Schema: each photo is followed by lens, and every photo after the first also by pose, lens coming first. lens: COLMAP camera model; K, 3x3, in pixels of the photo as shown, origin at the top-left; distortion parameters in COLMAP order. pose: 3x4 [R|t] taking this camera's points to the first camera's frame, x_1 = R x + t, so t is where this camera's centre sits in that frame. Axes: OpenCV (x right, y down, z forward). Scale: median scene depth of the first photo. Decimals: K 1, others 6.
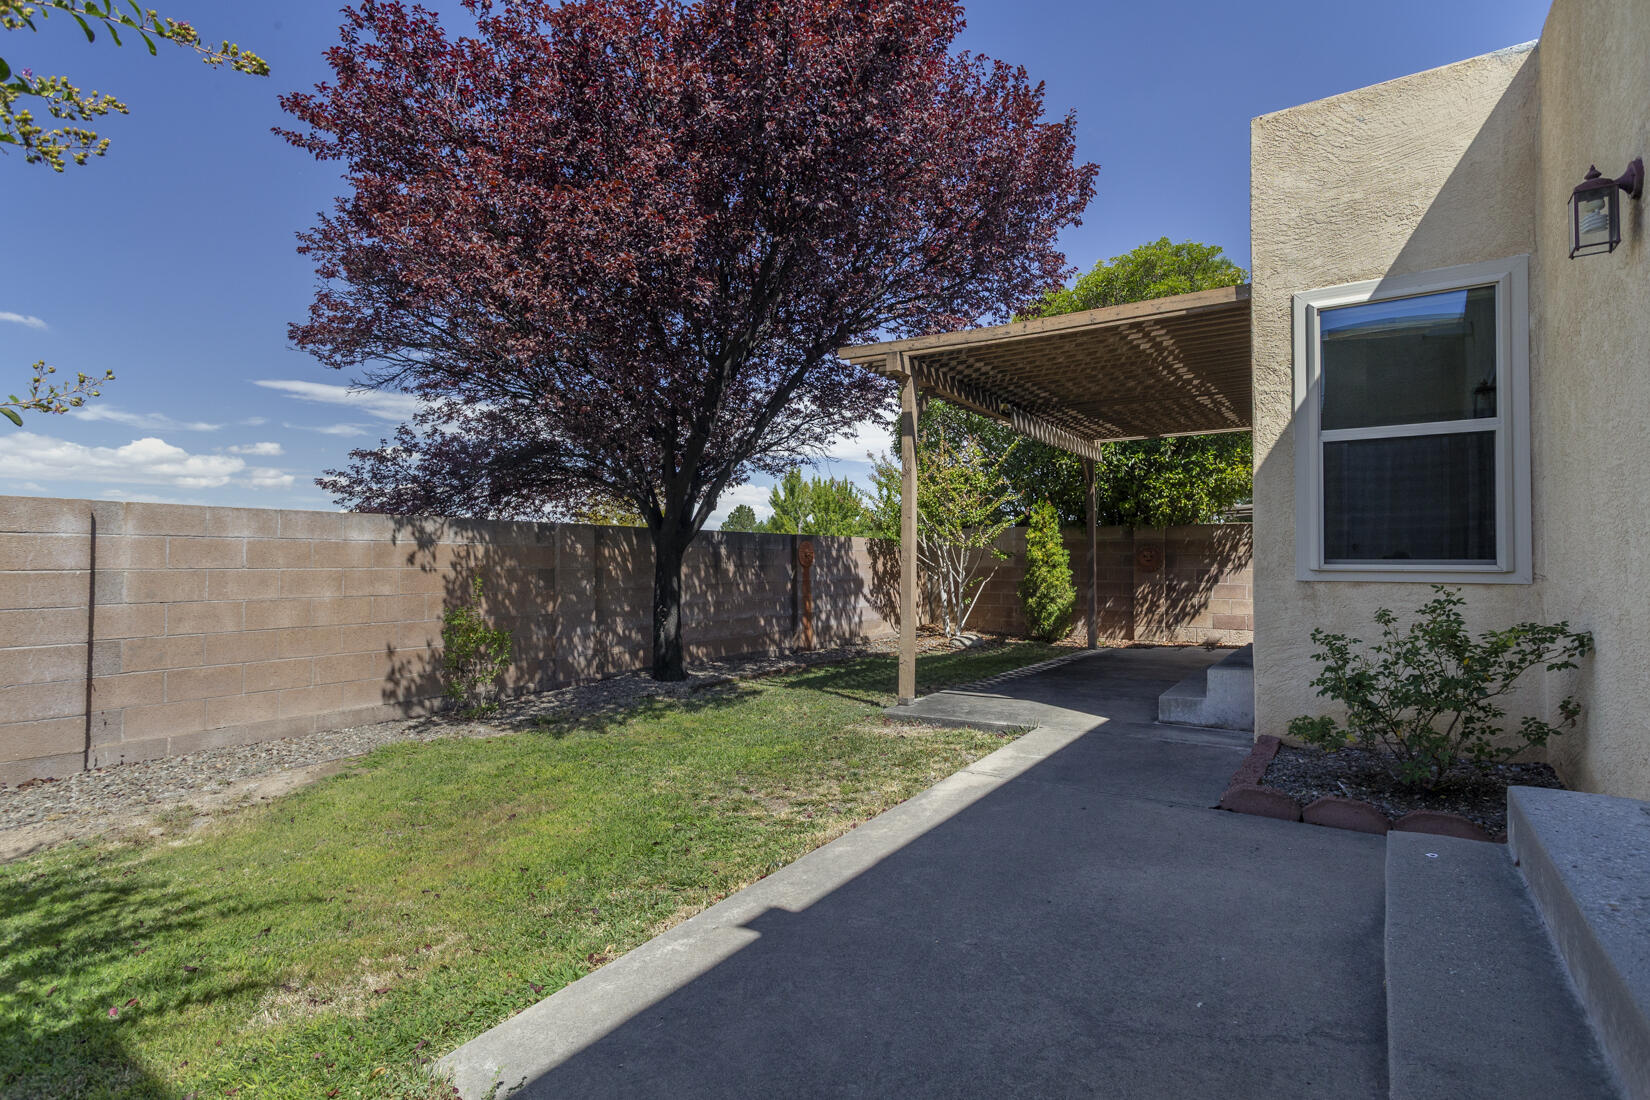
lens RADIAL K [[792.7, 0, 810.1], [0, 792.7, 548.3], [0, 0, 1]] dist [0.003729, 0.001203]
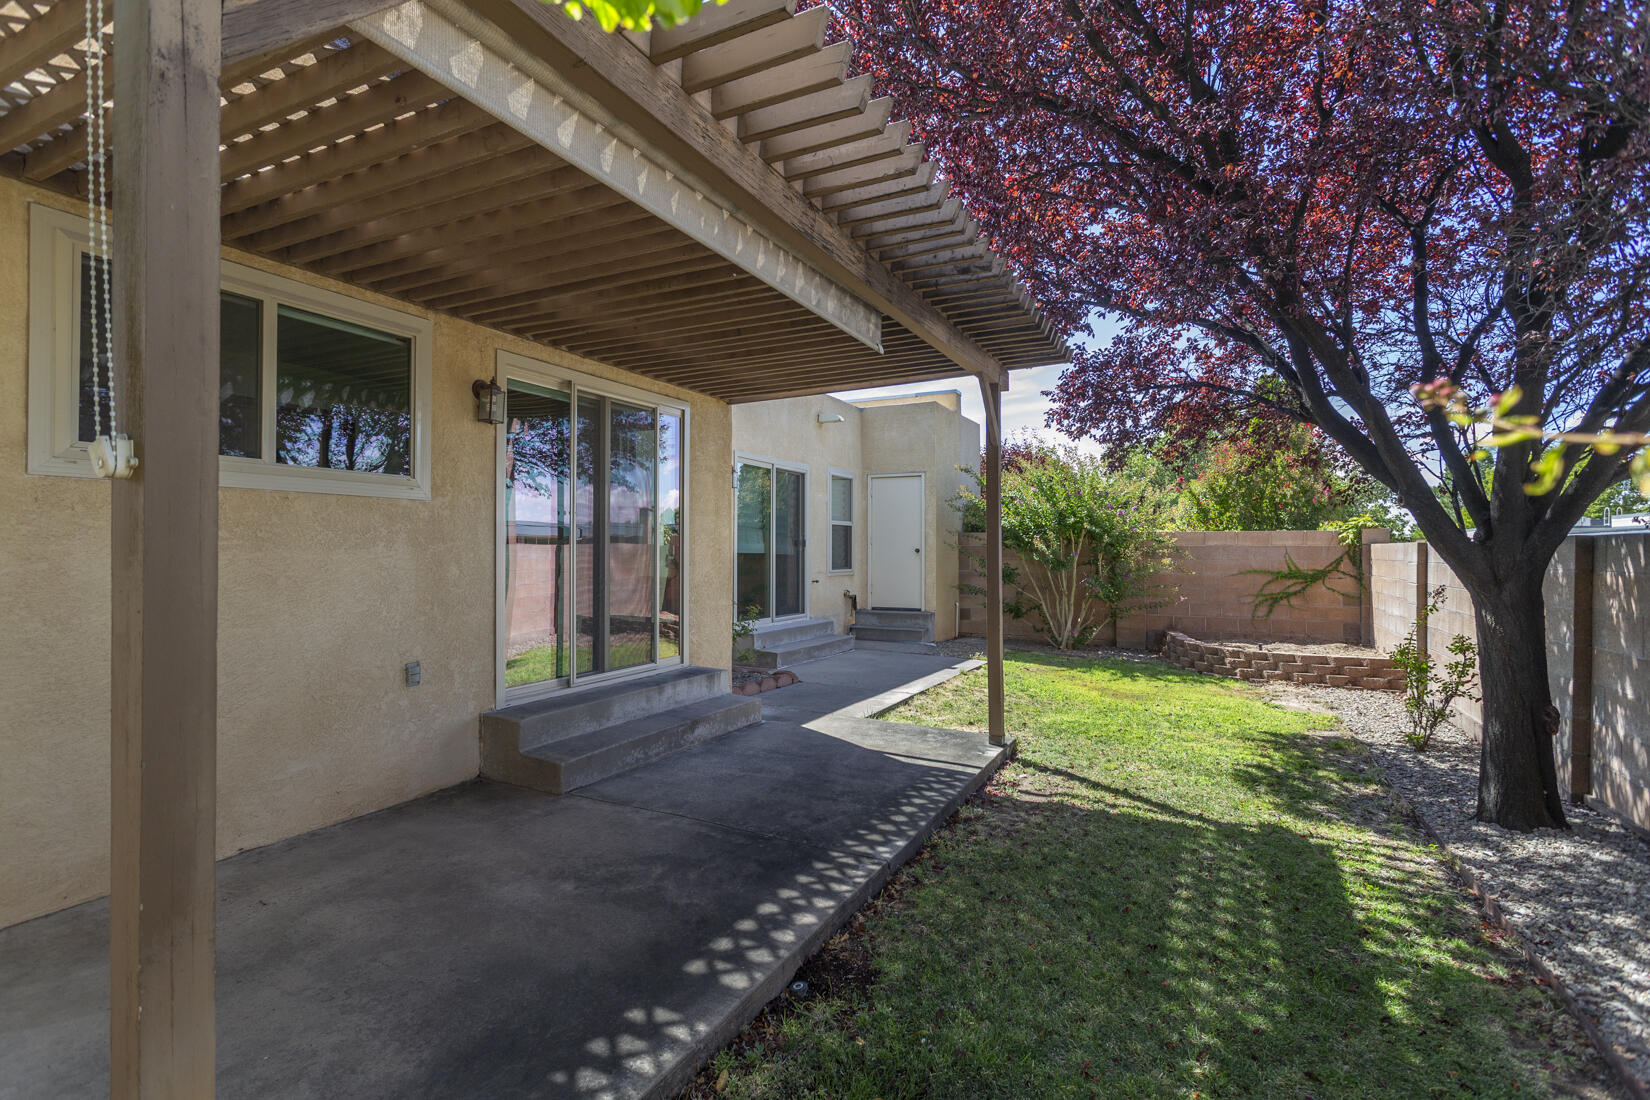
lens RADIAL K [[783.0, 0, 817.4], [0, 783.0, 545.3], [0, 0, 1]] dist [0.002321, 0.000993]
pose [[-0.987877, 0.003187, -0.155206, 0.437167], [0.007656, 0.999573, -0.028201, -0.008065], [0.155050, -0.029048, -0.987479, 1.730234]]
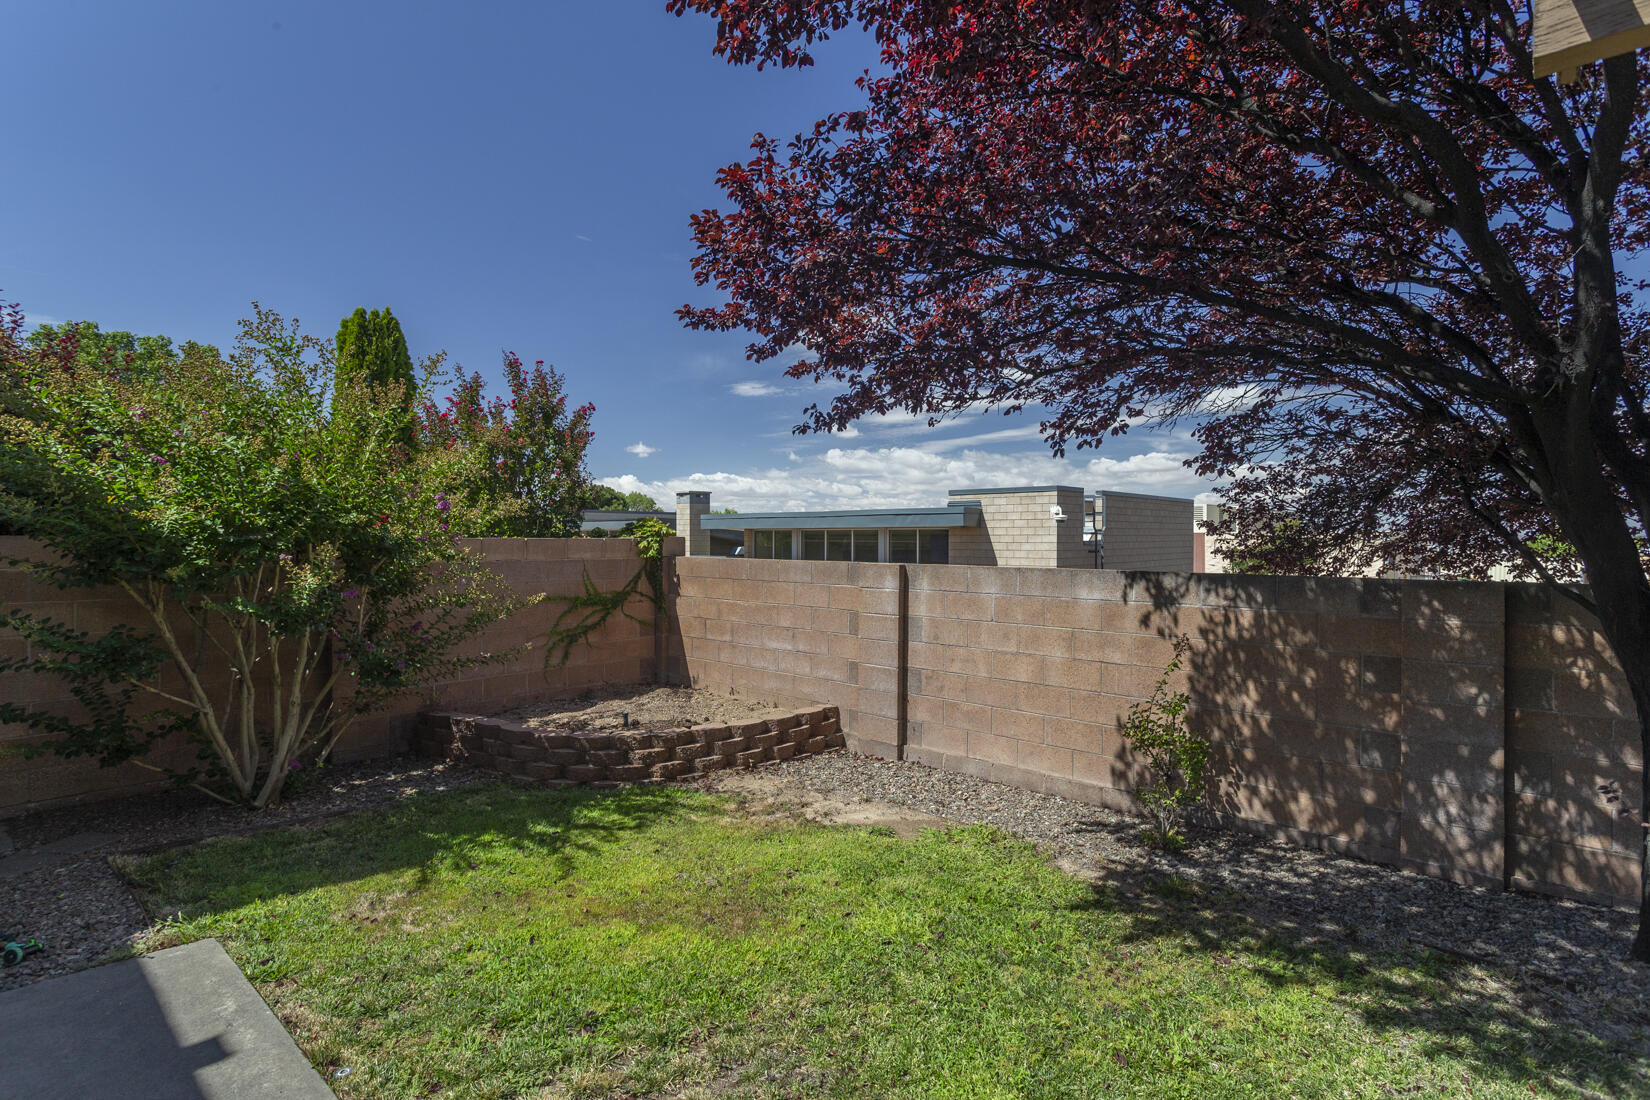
lens RADIAL K [[792.7, 0, 810.1], [0, 792.7, 548.3], [0, 0, 1]] dist [0.003729, 0.001203]
pose [[-0.113772, 0.021889, -0.993266, 0.334072], [0.020291, 0.999600, 0.019705, -0.080310], [0.993300, -0.017913, -0.114171, 0.712036]]
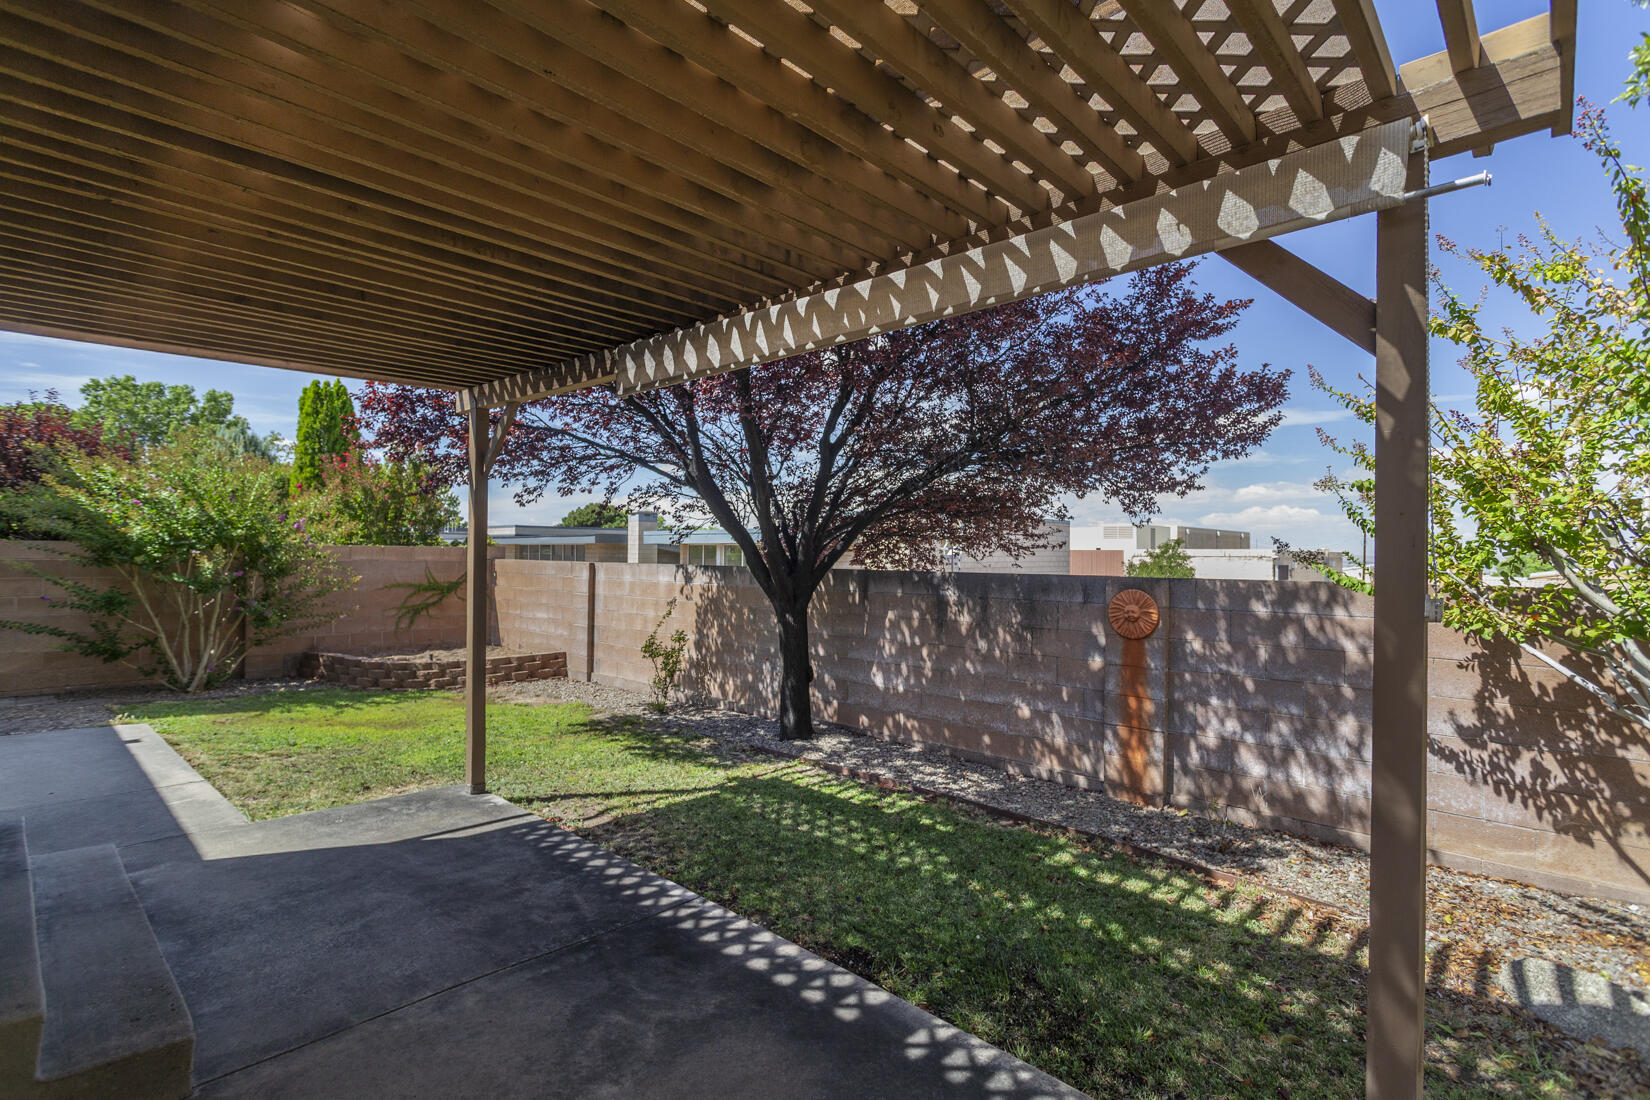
lens RADIAL K [[783.0, 0, 817.4], [0, 783.0, 545.3], [0, 0, 1]] dist [0.002321, 0.000993]
pose [[-0.135940, -0.003147, -0.990712, 0.852037], [0.017136, 0.999838, -0.005528, -0.055450], [0.990569, -0.017728, -0.135864, 1.372915]]
